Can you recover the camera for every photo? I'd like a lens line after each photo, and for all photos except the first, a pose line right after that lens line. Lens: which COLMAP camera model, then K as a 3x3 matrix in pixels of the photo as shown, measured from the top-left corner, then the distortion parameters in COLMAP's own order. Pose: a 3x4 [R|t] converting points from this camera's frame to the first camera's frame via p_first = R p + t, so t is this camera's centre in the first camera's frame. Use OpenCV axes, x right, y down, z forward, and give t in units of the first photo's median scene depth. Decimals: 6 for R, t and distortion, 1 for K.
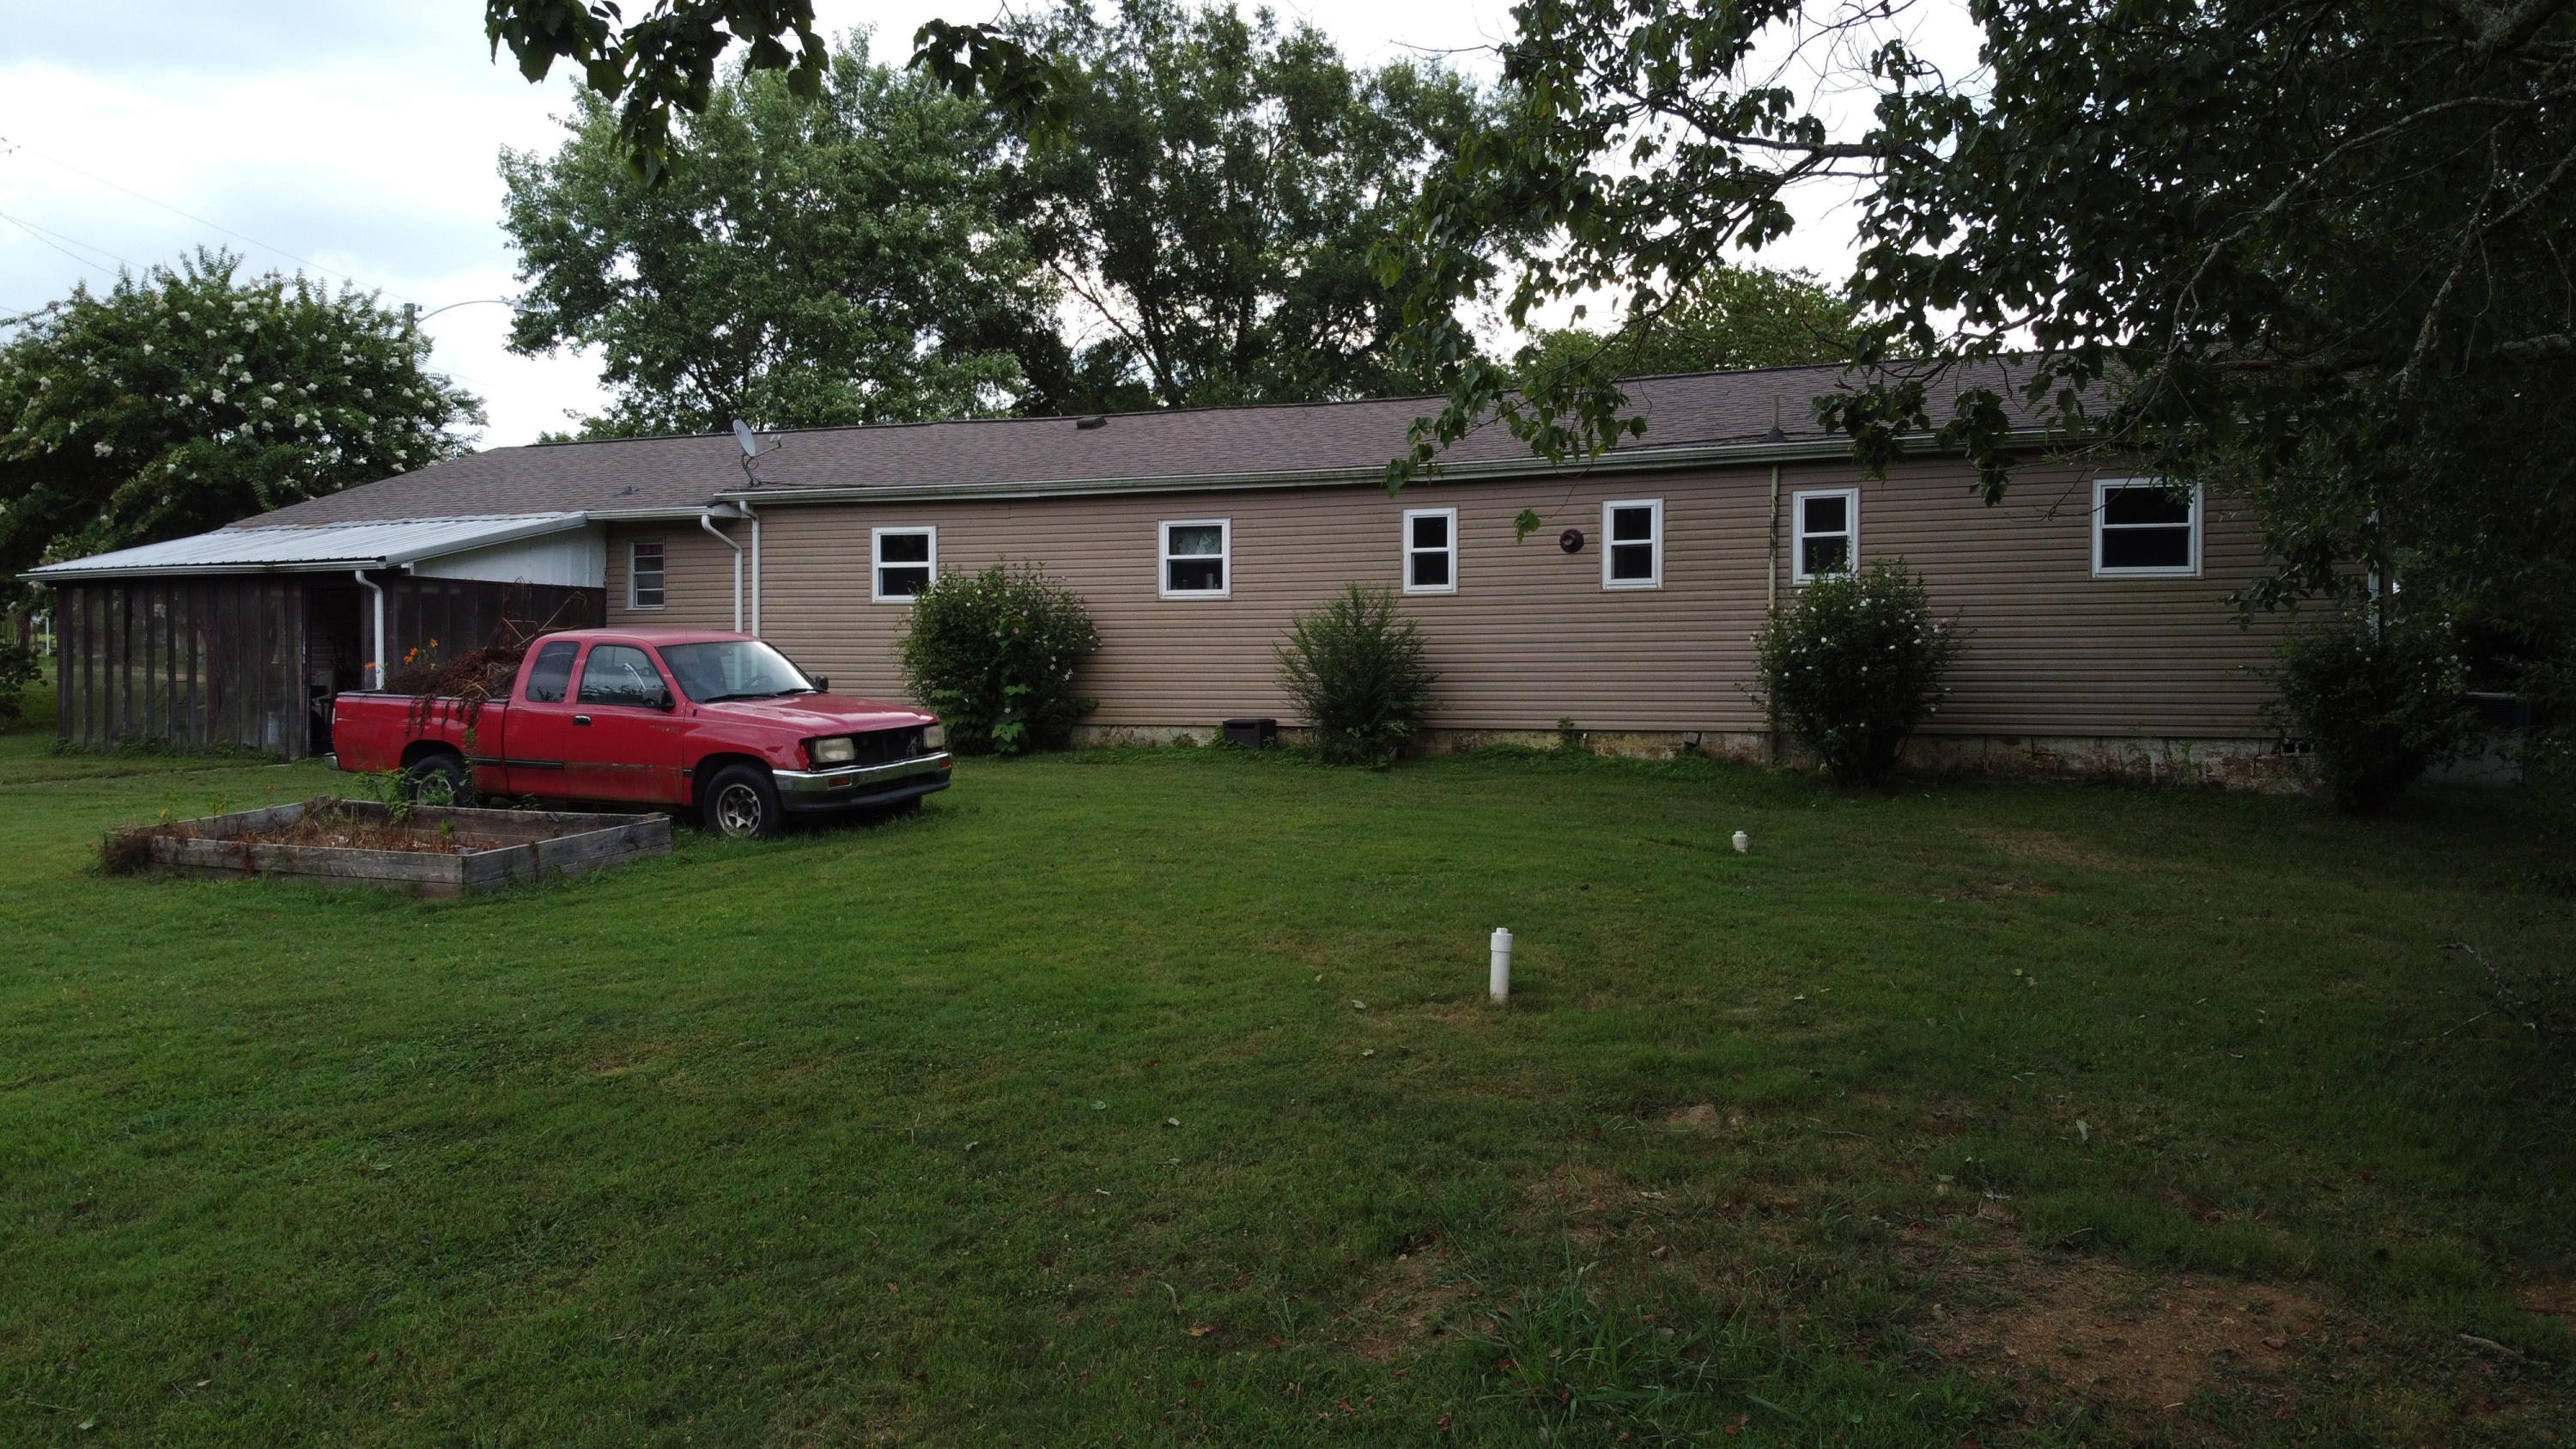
lens RADIAL K [[1916.2, 0, 1288.0], [0, 1916.2, 724.5], [0, 0, 1]] dist [0.306905, -0.838816]
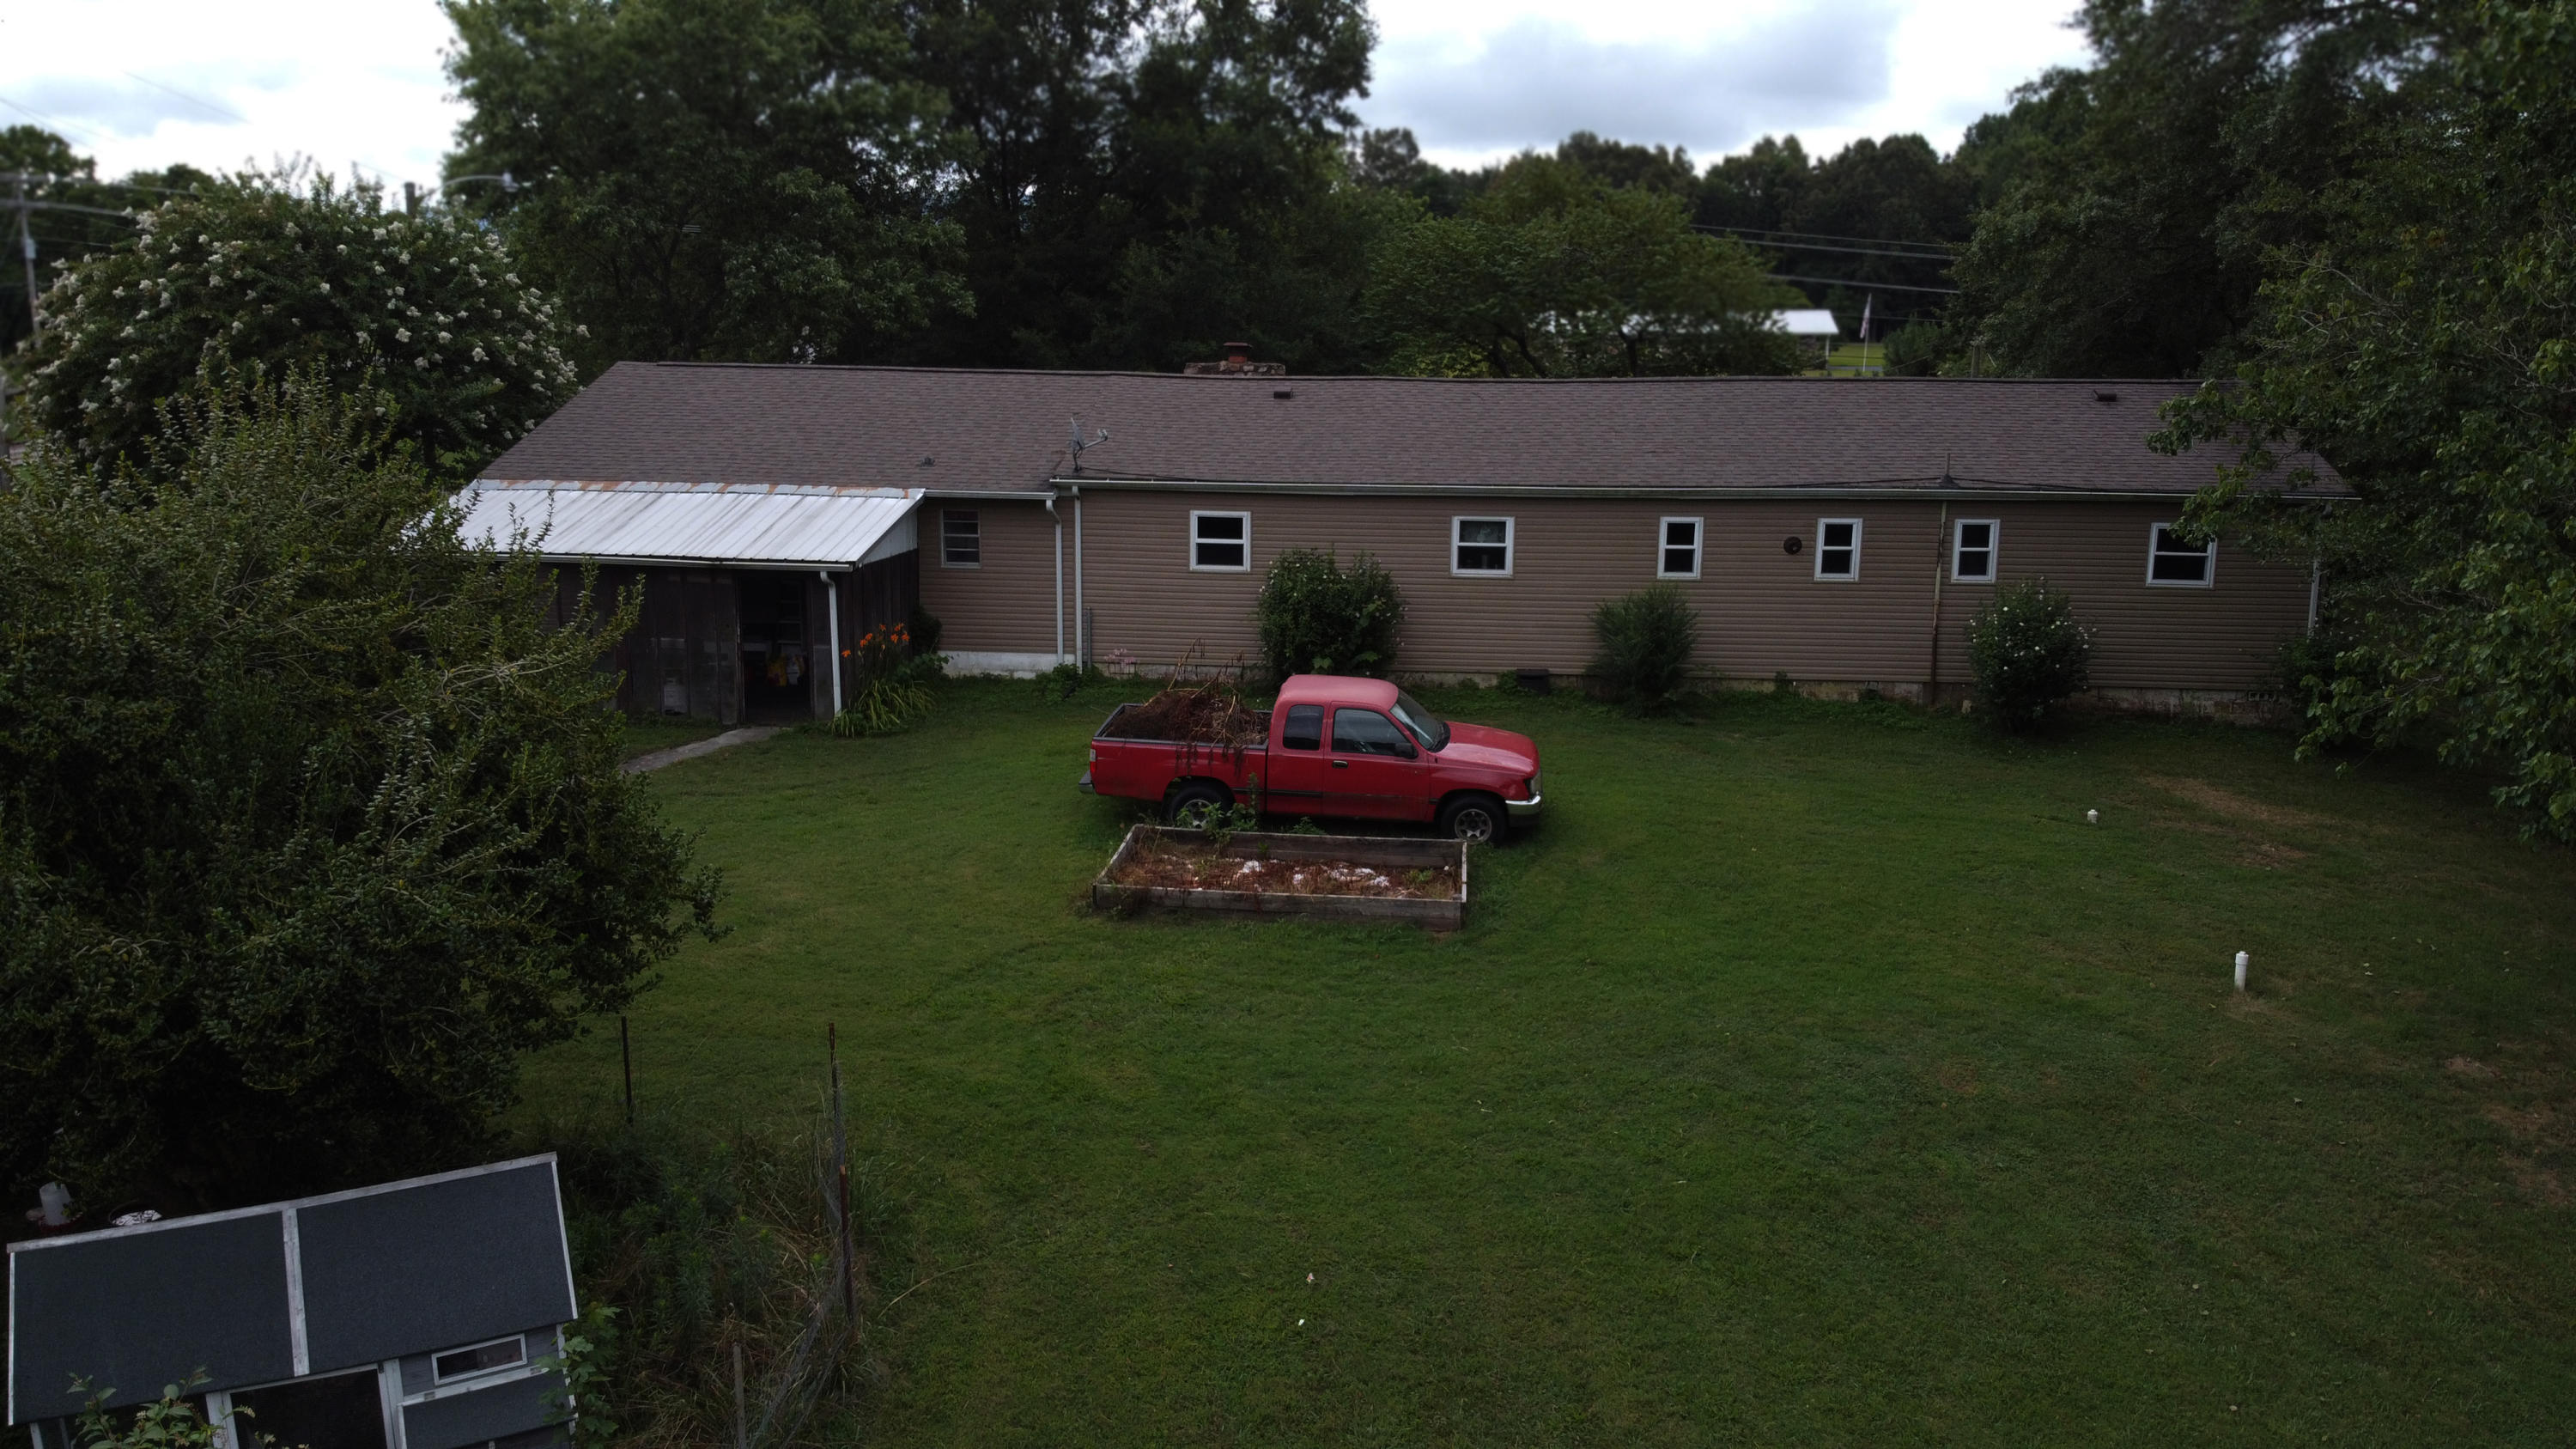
lens RADIAL K [[1916.2, 0, 1288.0], [0, 1916.2, 724.5], [0, 0, 1]] dist [0.306905, -0.838816]
pose [[0.947099, -0.054881, 0.316213, -0.642723], [-0.000504, 0.985015, 0.172466, -0.208293], [-0.320940, -0.163502, 0.932880, -0.212587]]
